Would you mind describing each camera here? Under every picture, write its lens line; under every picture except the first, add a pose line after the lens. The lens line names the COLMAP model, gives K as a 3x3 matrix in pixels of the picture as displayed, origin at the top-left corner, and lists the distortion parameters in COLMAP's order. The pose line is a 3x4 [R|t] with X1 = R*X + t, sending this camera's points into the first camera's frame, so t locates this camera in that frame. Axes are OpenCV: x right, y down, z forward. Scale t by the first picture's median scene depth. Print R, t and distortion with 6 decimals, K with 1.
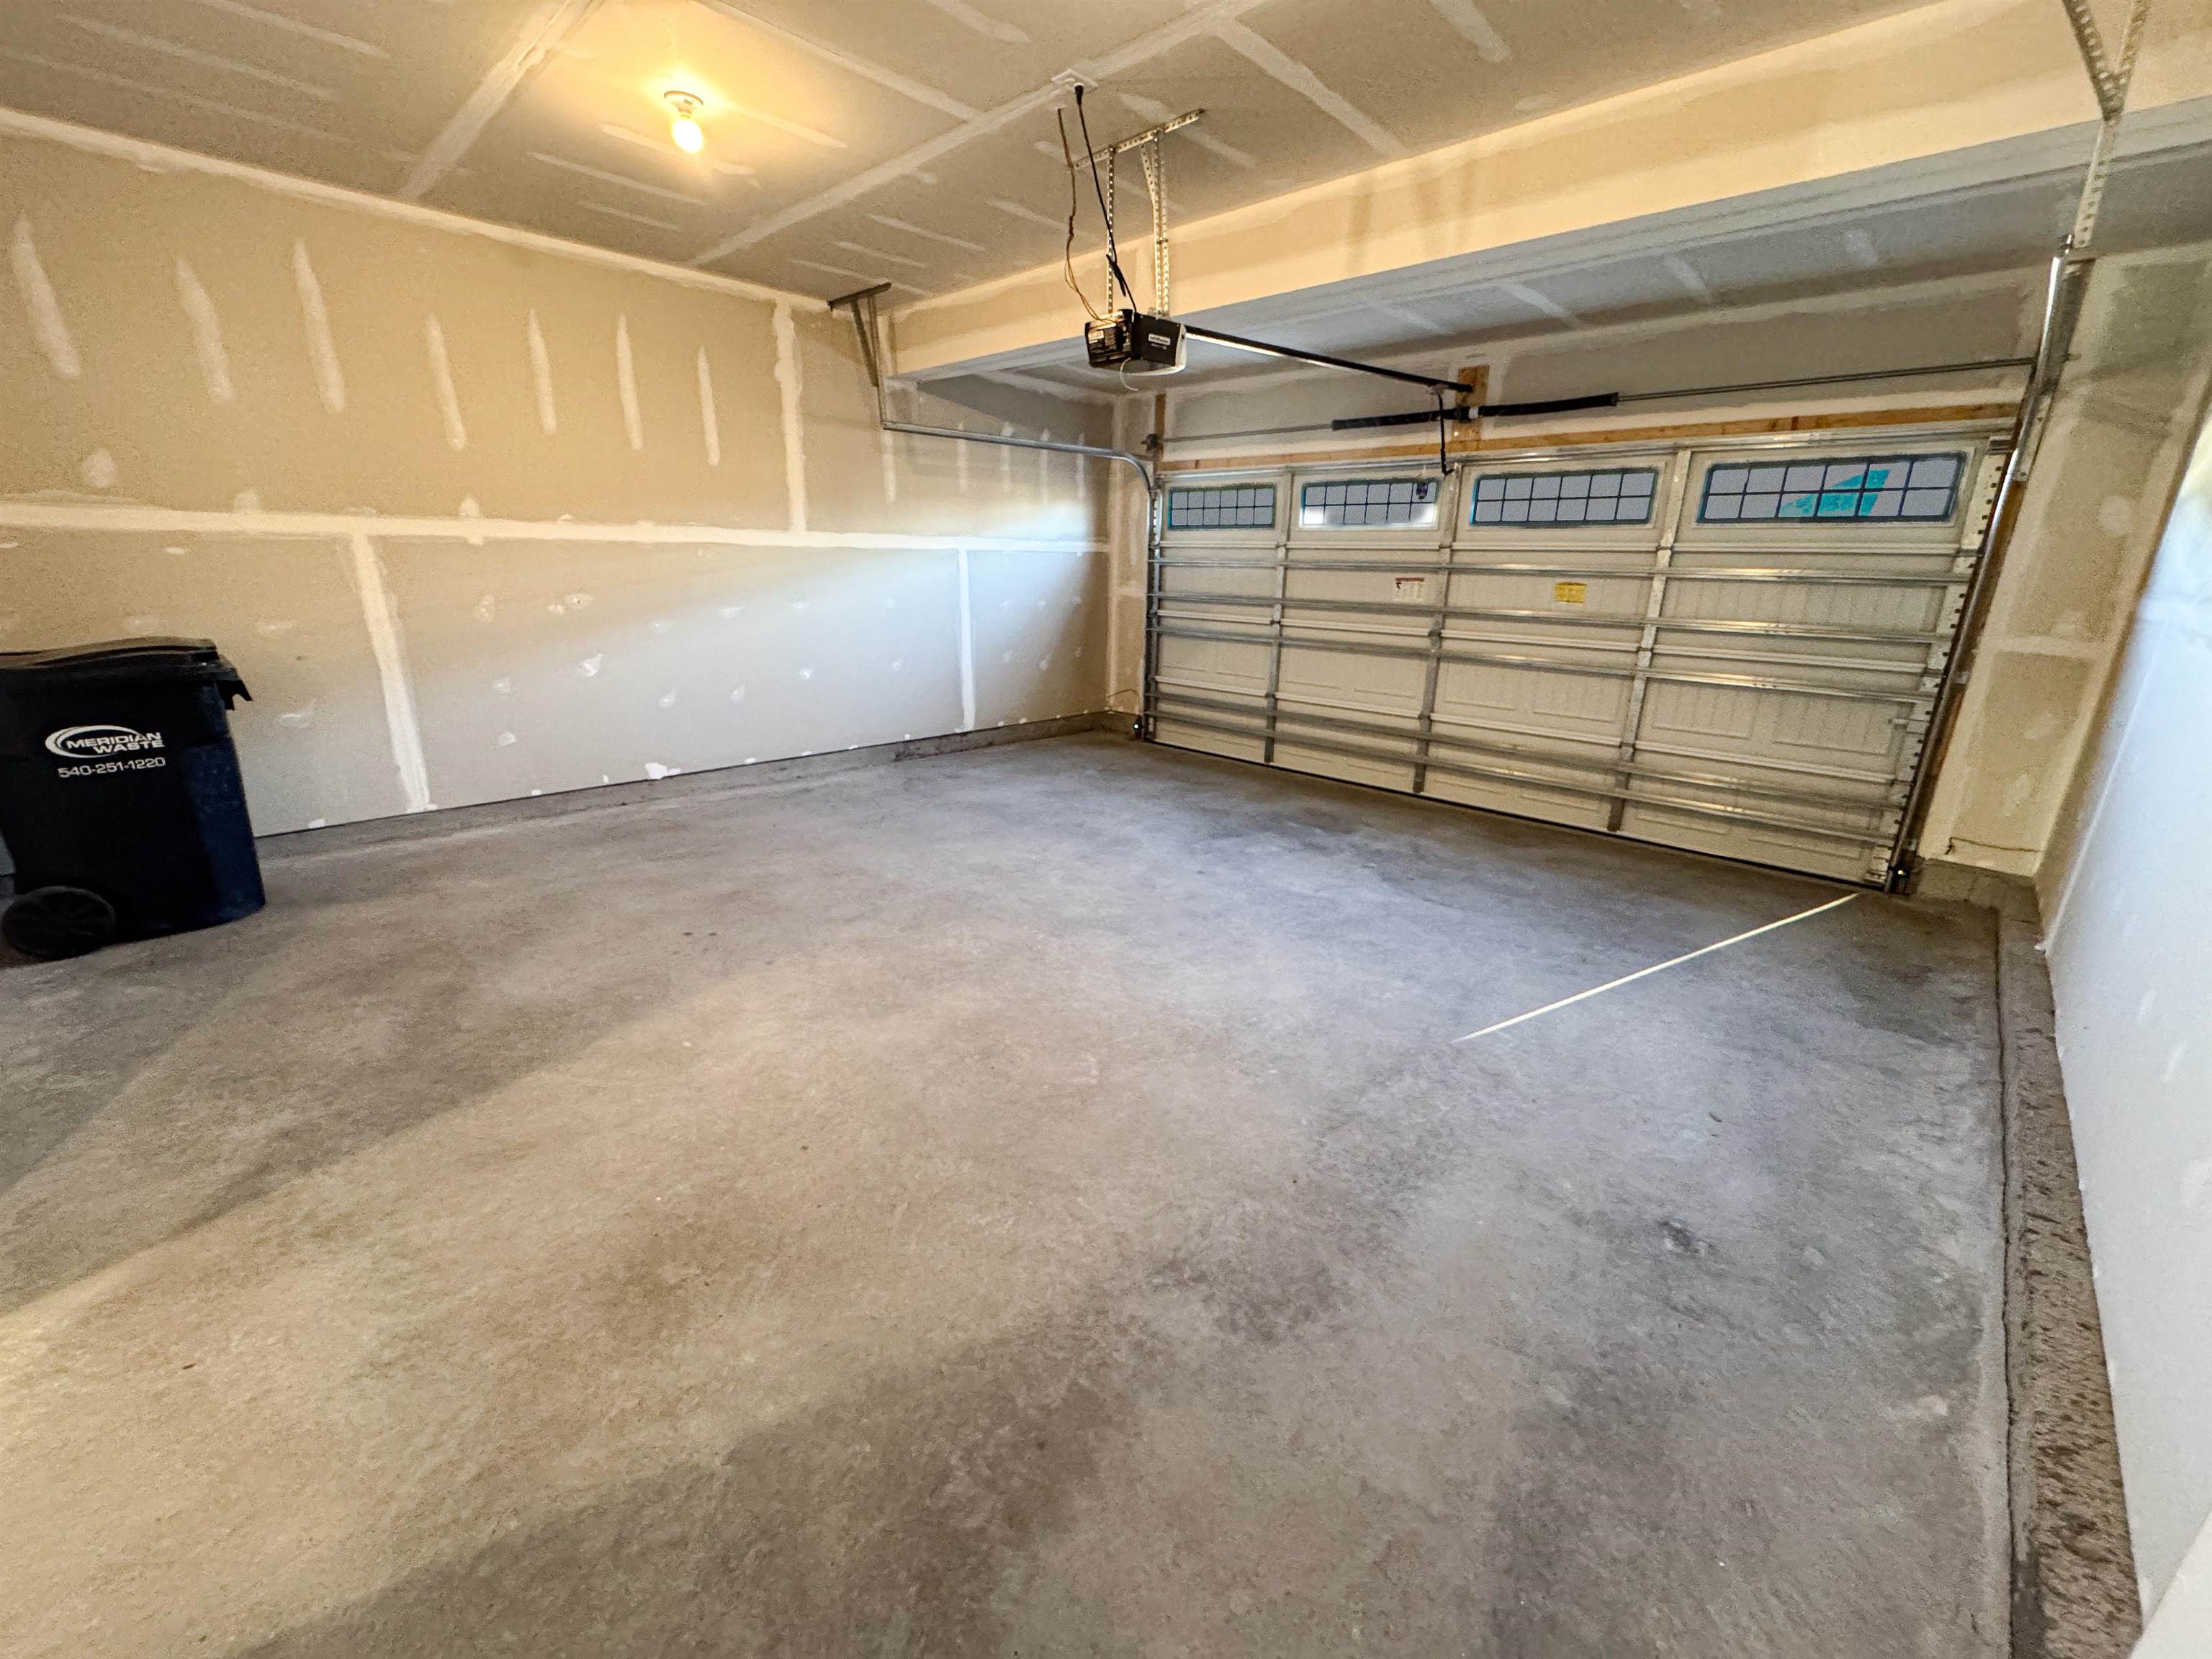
lens RADIAL K [[885.3, 0, 1108.8], [0, 885.3, 825.3], [0, 0, 1]] dist [-0.000230, 0.000035]
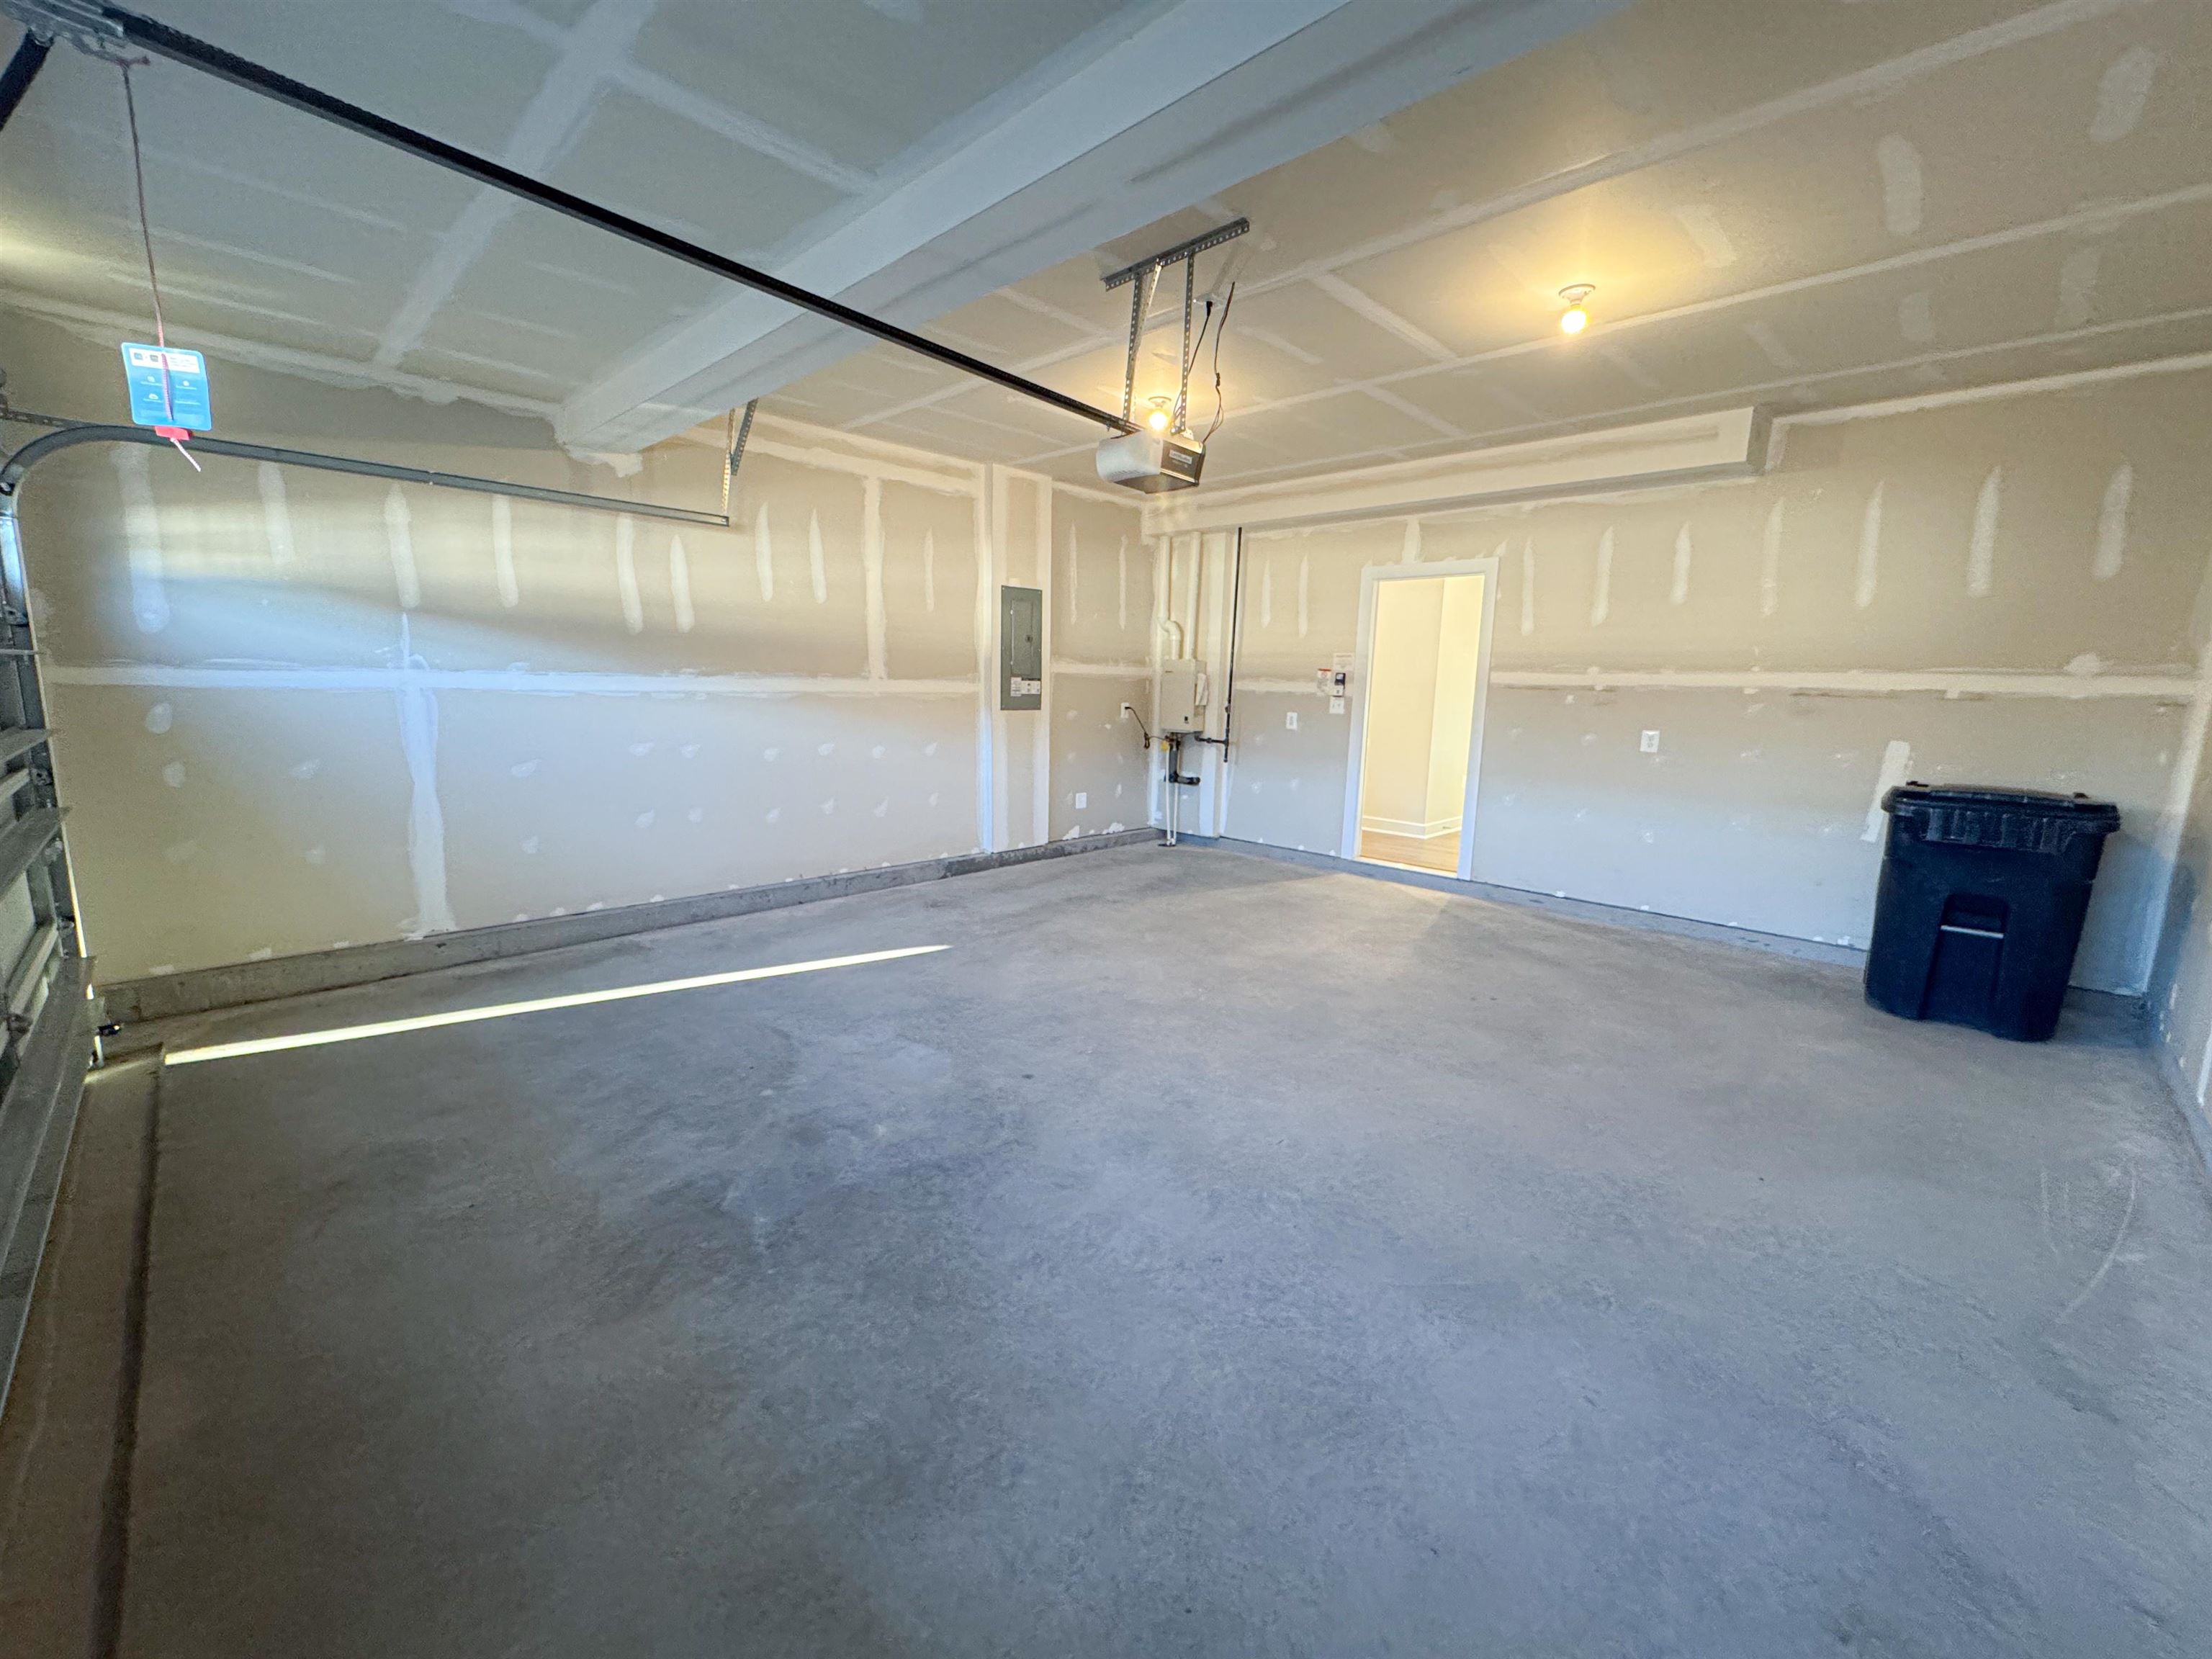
lens RADIAL K [[885.3, 0, 1112.1], [0, 885.3, 830.9], [0, 0, 1]] dist [-0.000230, 0.000035]
pose [[-0.998859, -0.047736, 0.001522, 0.043151], [-0.042056, 0.894220, 0.445647, -0.497657], [-0.022635, 0.445074, -0.895207, 1.660329]]
